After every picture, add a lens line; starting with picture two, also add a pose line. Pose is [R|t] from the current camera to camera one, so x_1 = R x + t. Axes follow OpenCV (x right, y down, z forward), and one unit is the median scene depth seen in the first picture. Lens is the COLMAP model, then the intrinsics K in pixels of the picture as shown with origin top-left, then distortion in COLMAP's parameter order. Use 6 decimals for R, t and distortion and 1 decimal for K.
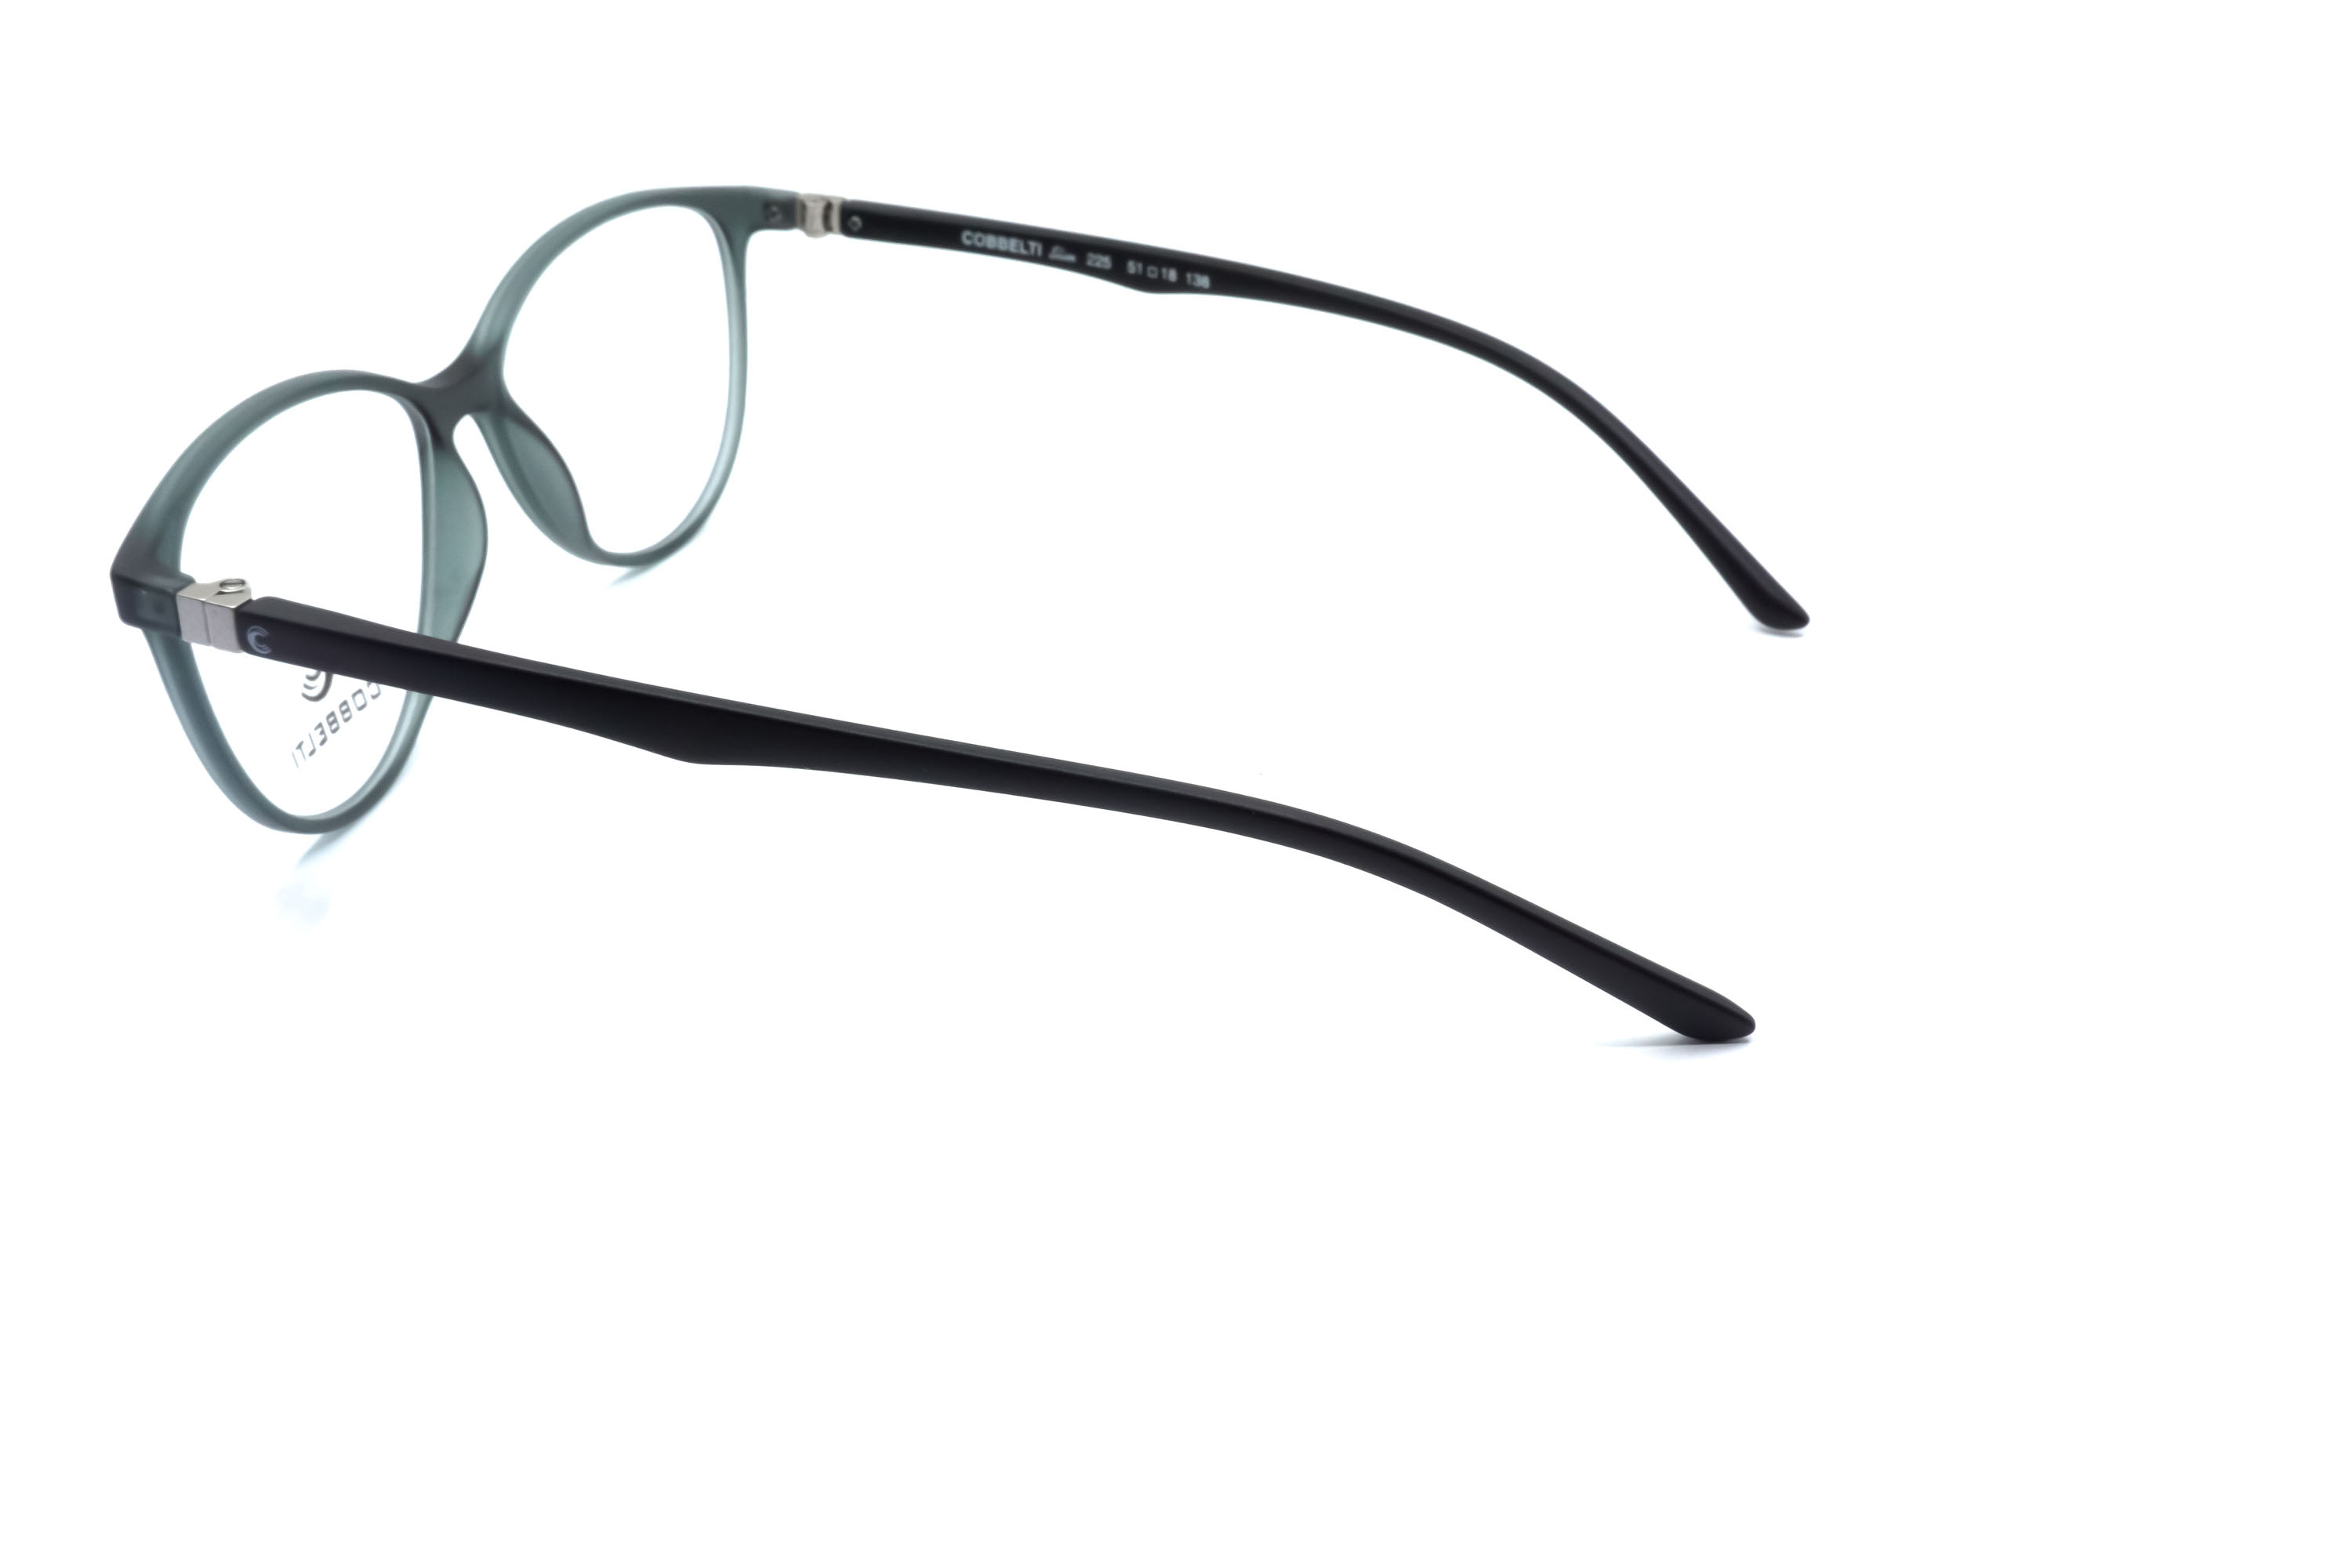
lens RADIAL K [[2649.8, 0, 1180.2], [0, 2649.8, 785.6], [0, 0, 1]] dist [0.015890, 0.000000]
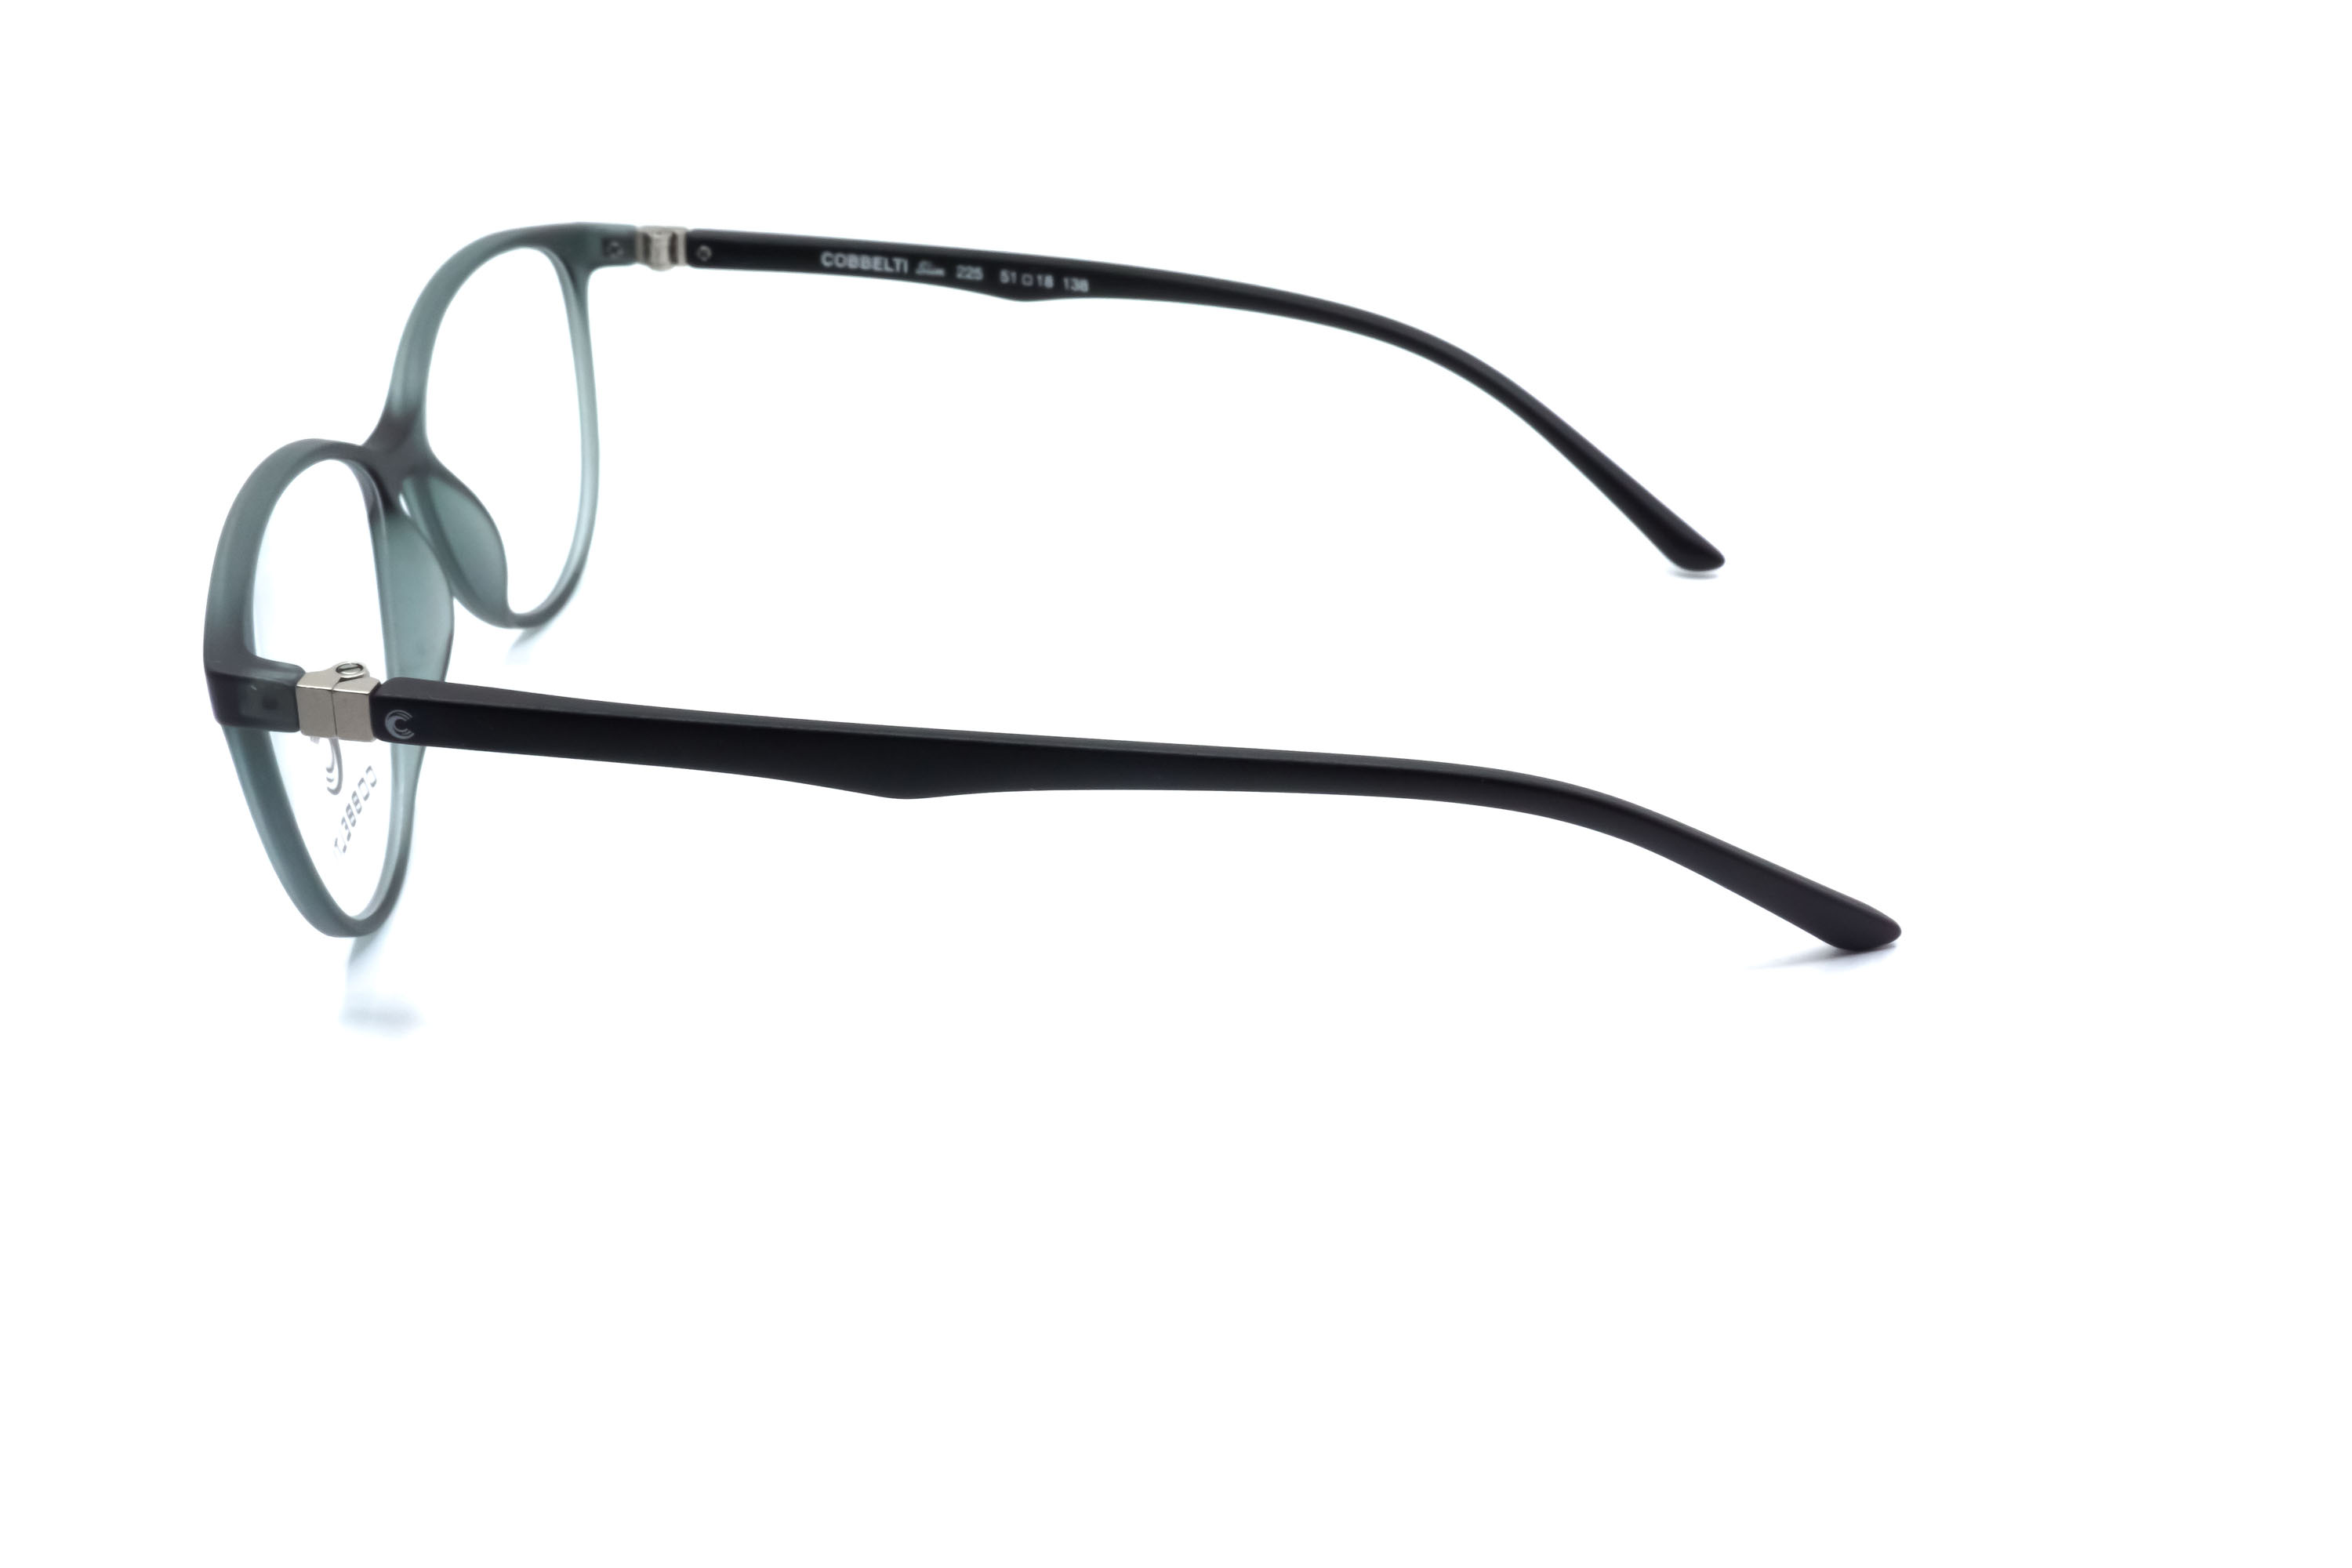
lens RADIAL K [[2649.8, 0, 1181.4], [0, 2649.8, 775.1], [0, 0, 1]] dist [0.015890, 0.000000]
pose [[0.966696, -0.114754, 0.228756, -0.201957], [0.117026, 0.993122, 0.003655, -0.005838], [-0.227602, 0.023237, 0.973477, 0.021605]]
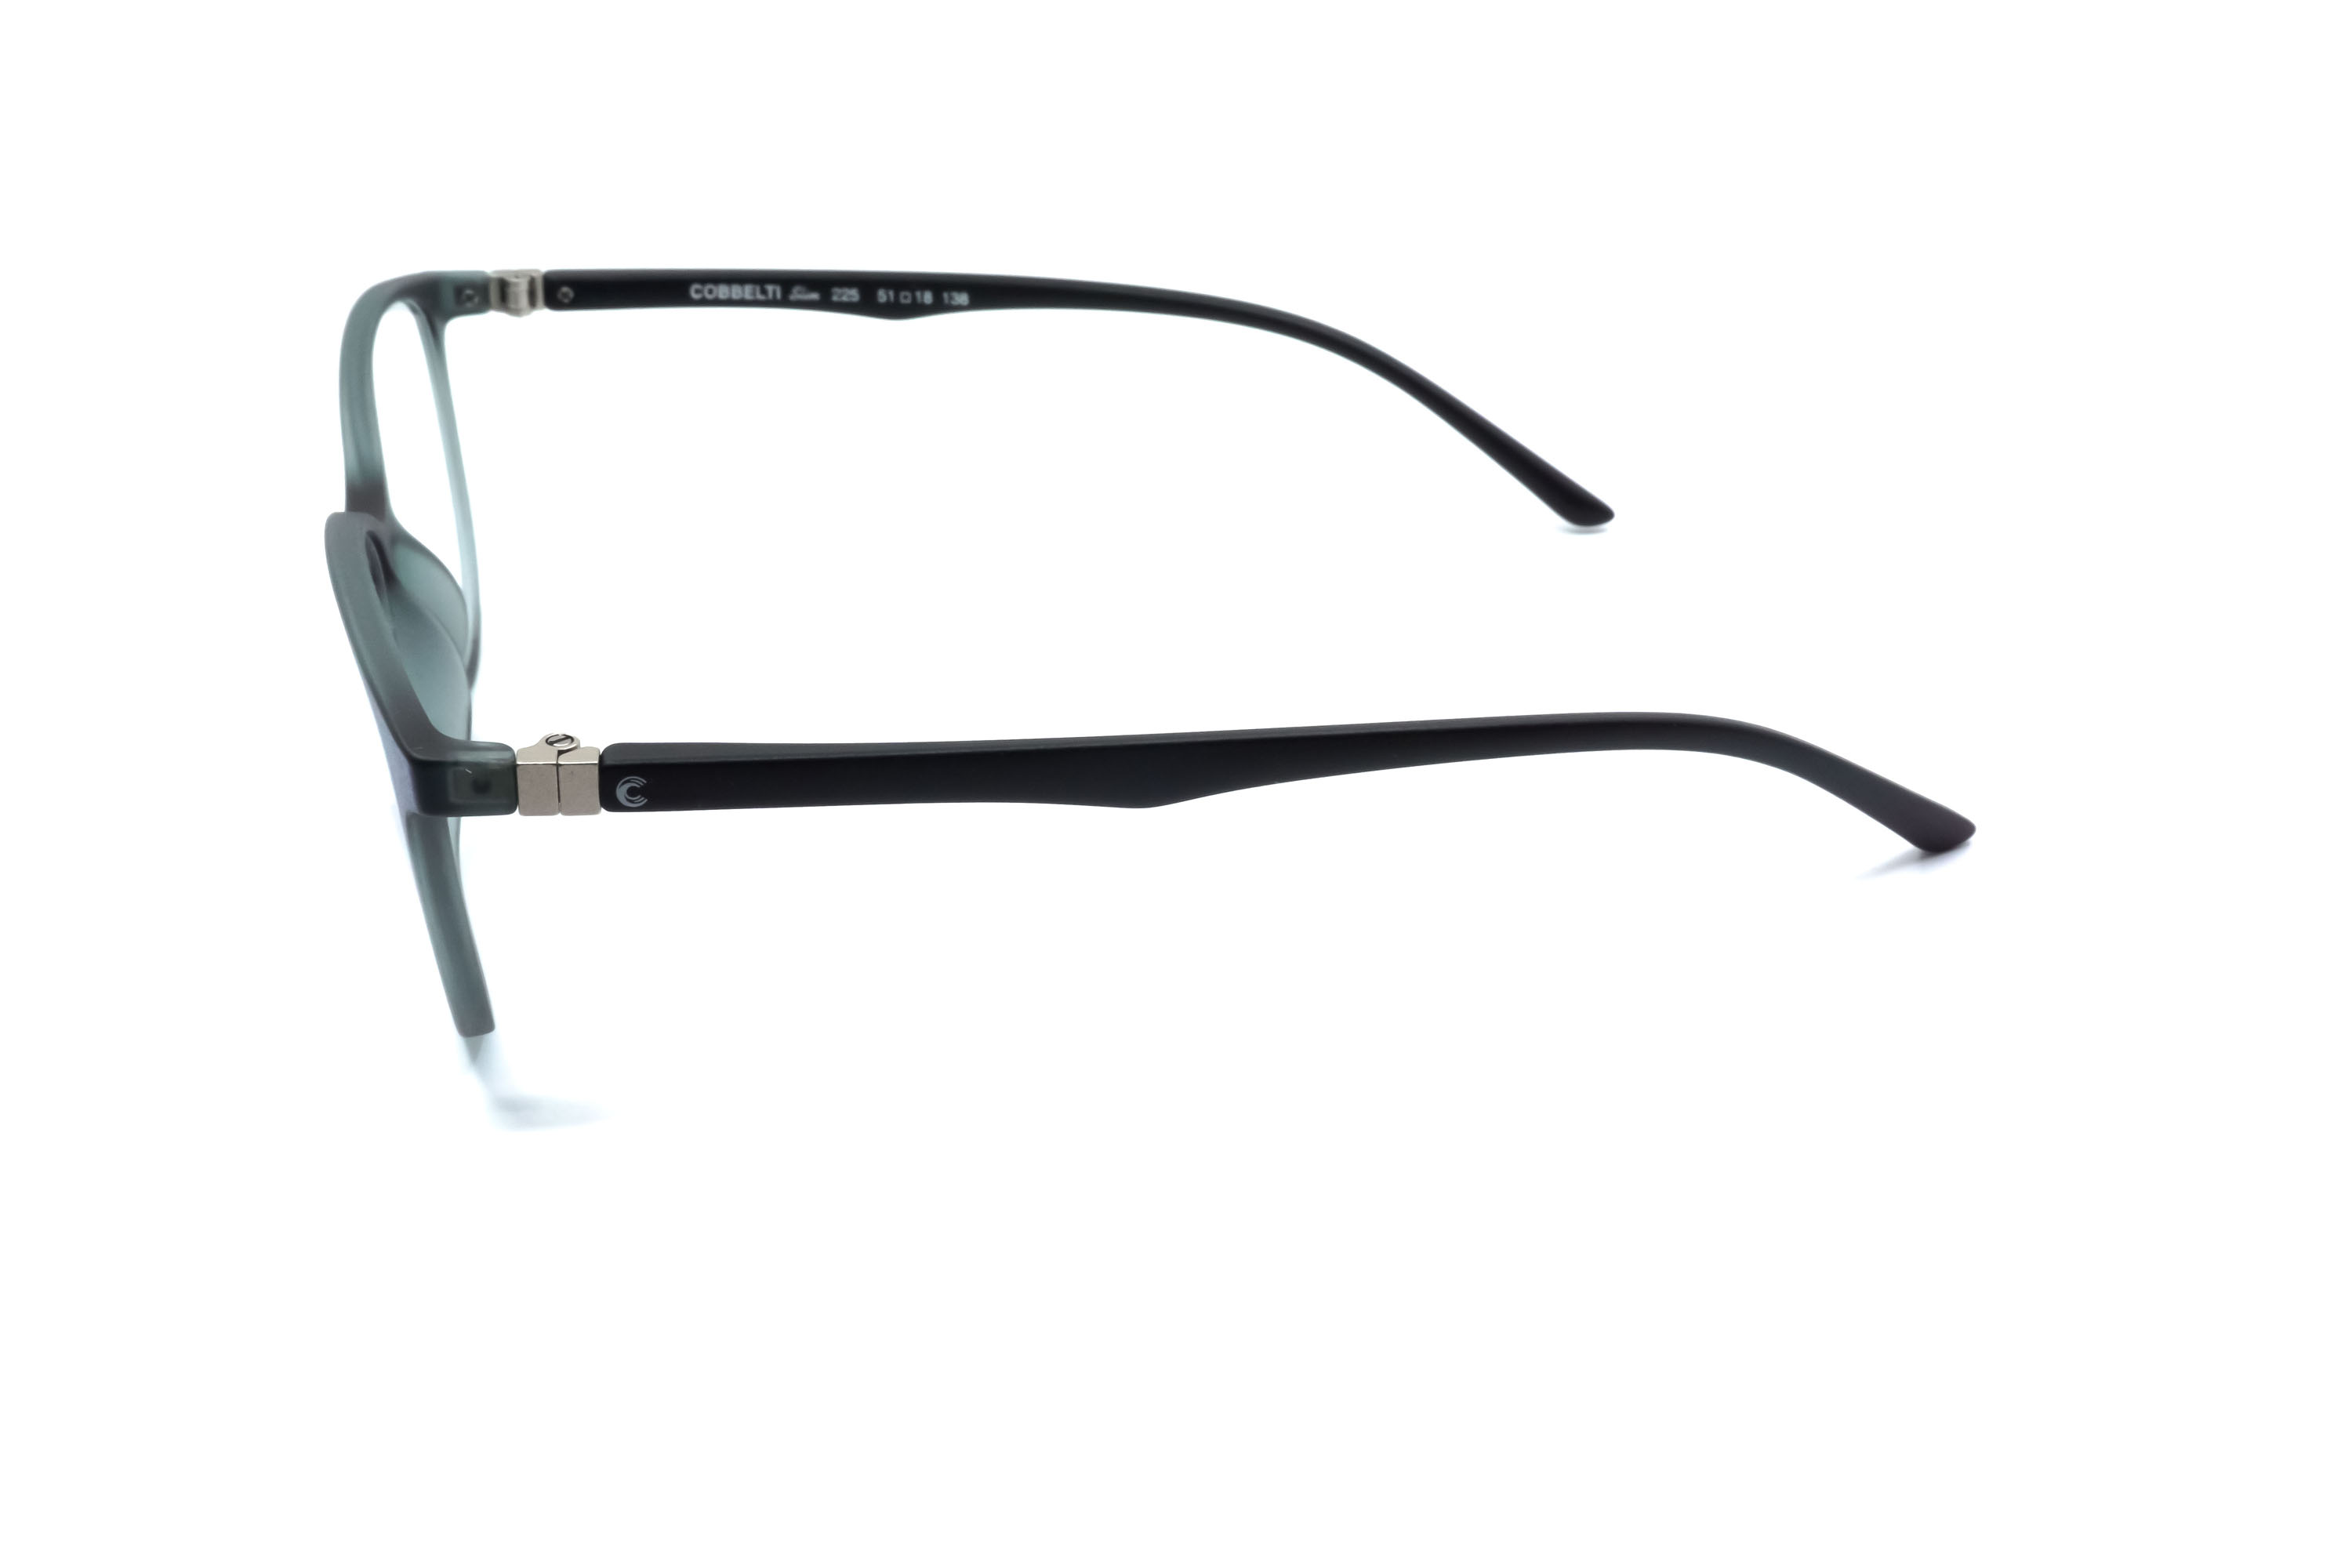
lens RADIAL K [[2649.8, 0, 1181.4], [0, 2649.8, 790.8], [0, 0, 1]] dist [0.015890, 0.000000]
pose [[0.870359, -0.222541, 0.439262, -0.389524], [0.227234, 0.972906, 0.042653, -0.034659], [-0.436852, 0.062692, 0.897346, 0.086630]]
